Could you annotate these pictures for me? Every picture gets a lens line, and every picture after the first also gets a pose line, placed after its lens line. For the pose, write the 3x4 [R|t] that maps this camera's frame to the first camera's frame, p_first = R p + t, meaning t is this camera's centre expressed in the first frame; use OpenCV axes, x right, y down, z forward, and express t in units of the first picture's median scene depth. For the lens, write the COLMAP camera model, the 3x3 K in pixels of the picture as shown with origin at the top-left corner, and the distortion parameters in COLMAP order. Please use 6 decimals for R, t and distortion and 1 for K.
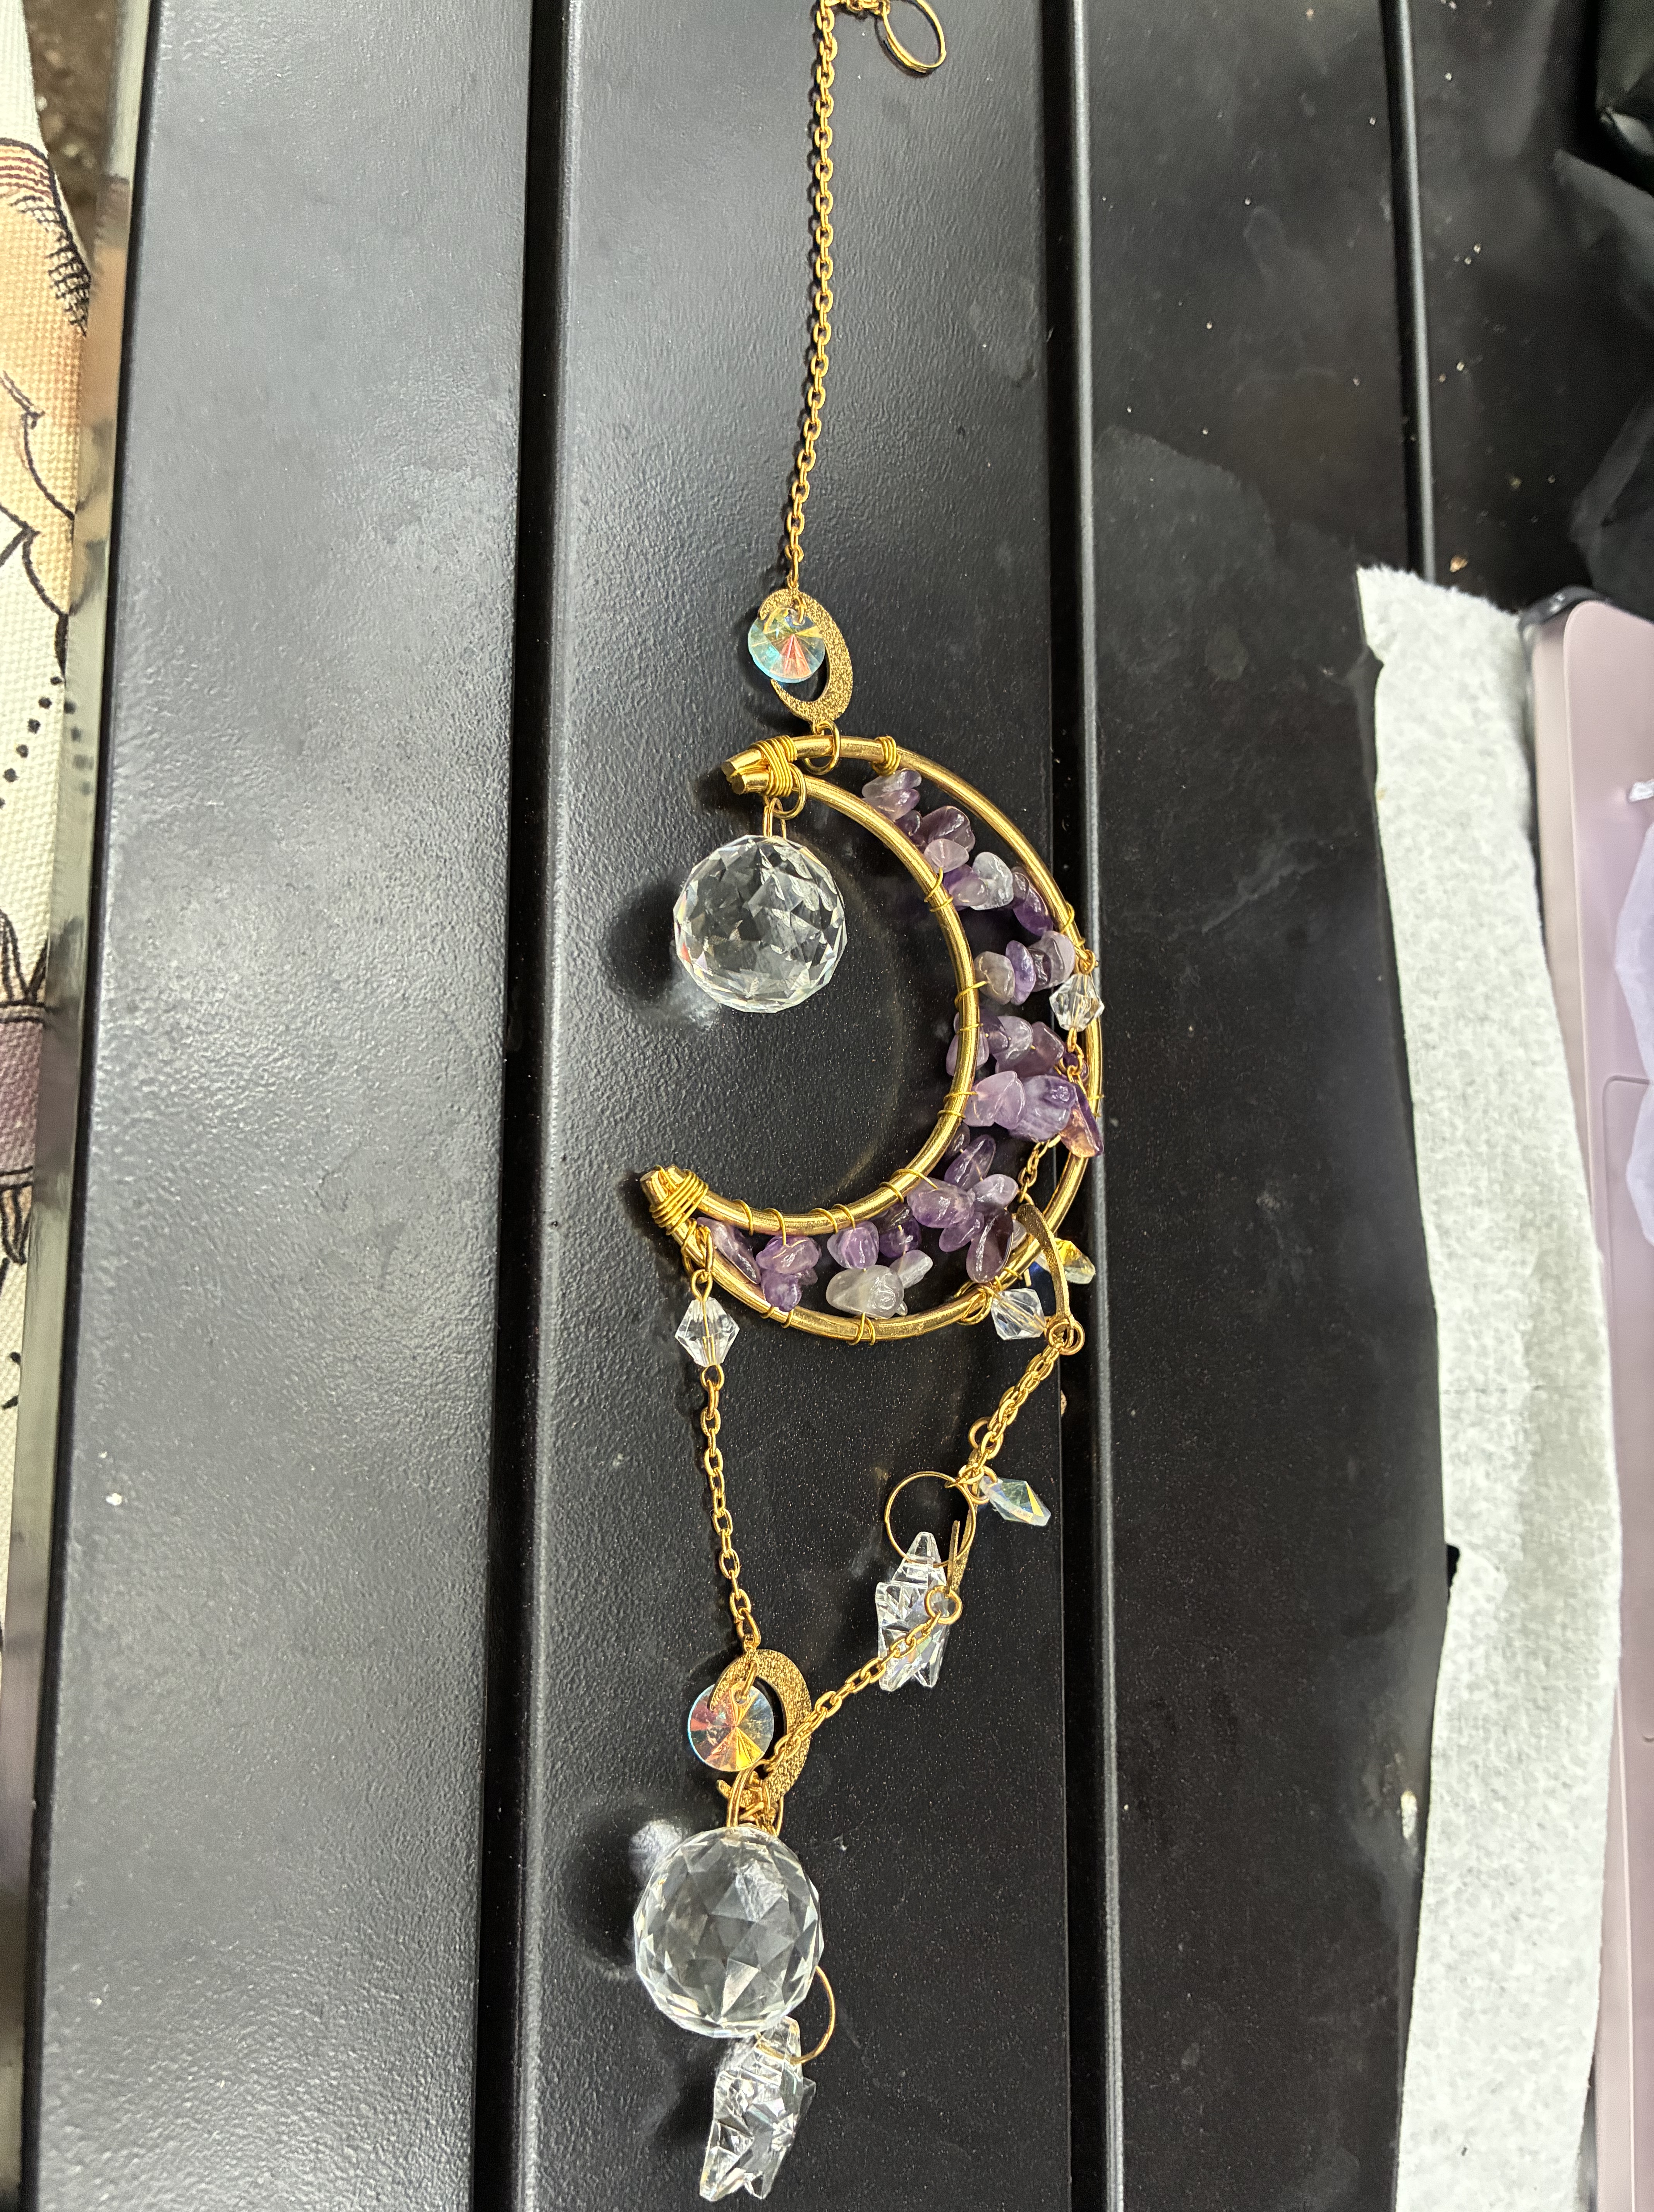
lens RADIAL K [[1690.7, 0, 827.0], [0, 1690.7, 1106.0], [0, 0, 1]] dist [0.006016, -0.002211]
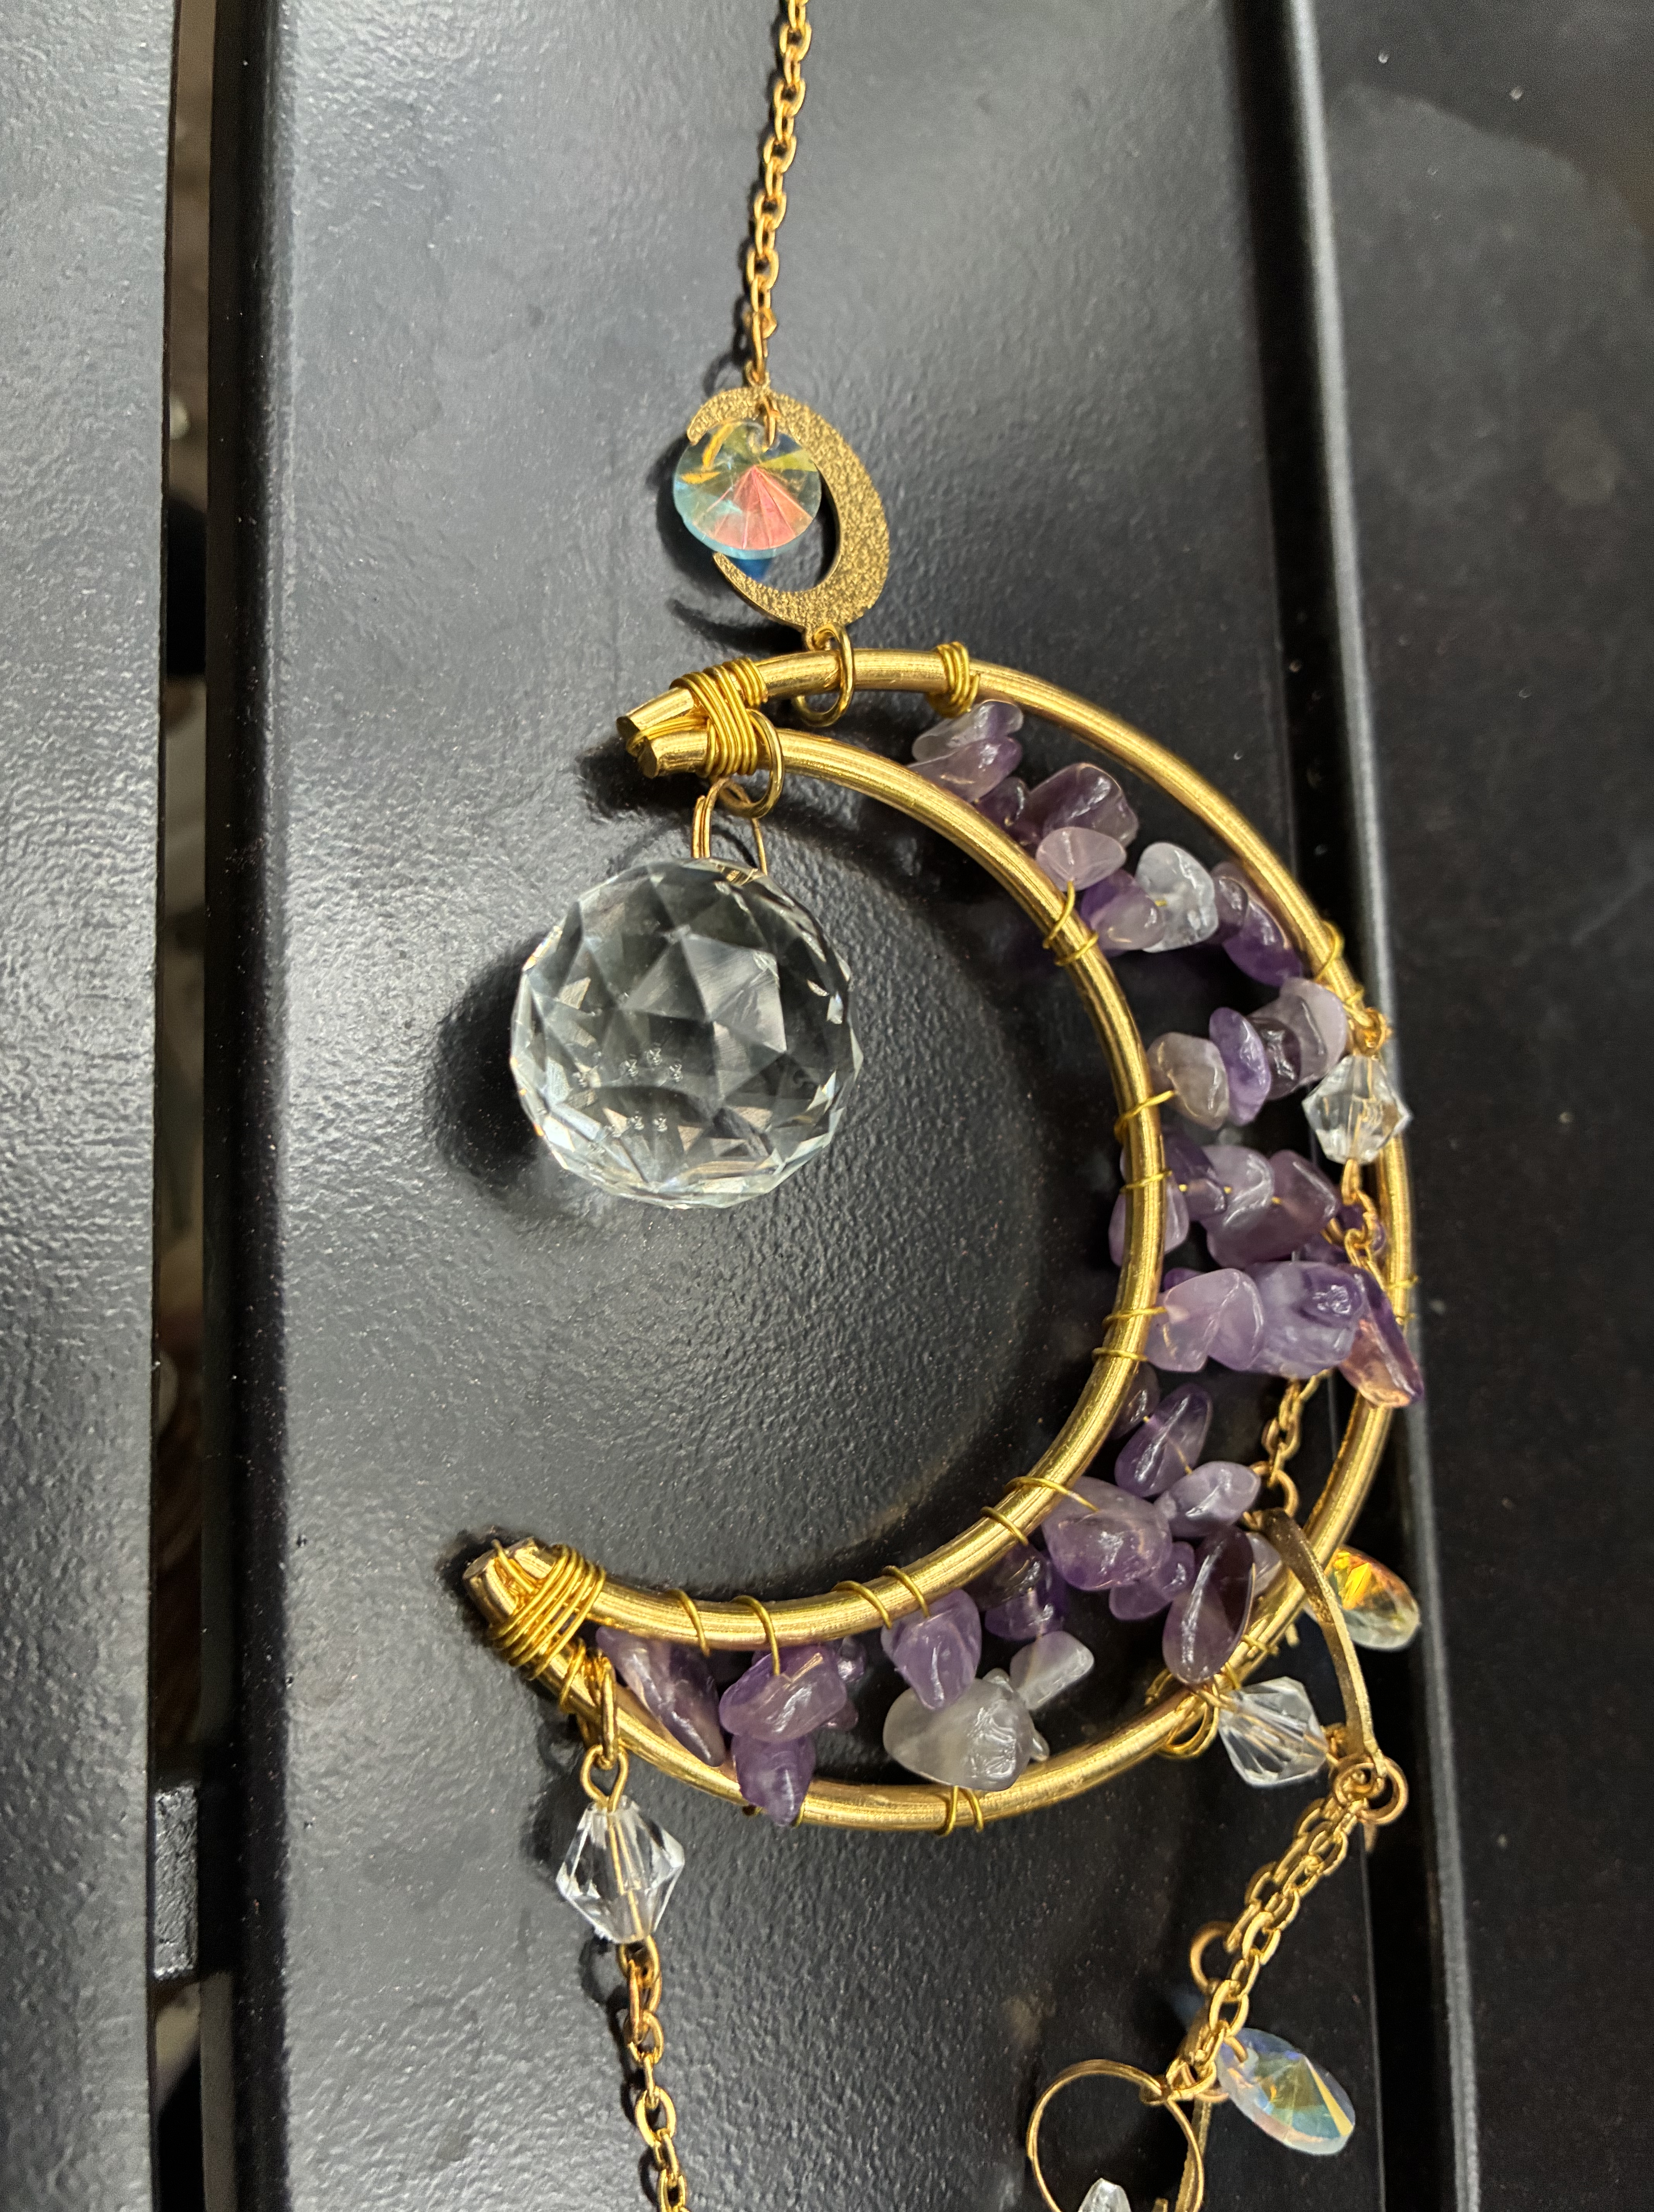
lens RADIAL K [[1626.0, 0, 827.0], [0, 1626.0, 1106.0], [0, 0, 1]] dist [-0.018443, 0.000753]
pose [[0.983789, -0.060301, -0.168890, 0.072809], [0.062744, 0.997988, 0.009161, -0.080027], [0.167998, -0.019610, 0.985592, 0.484377]]
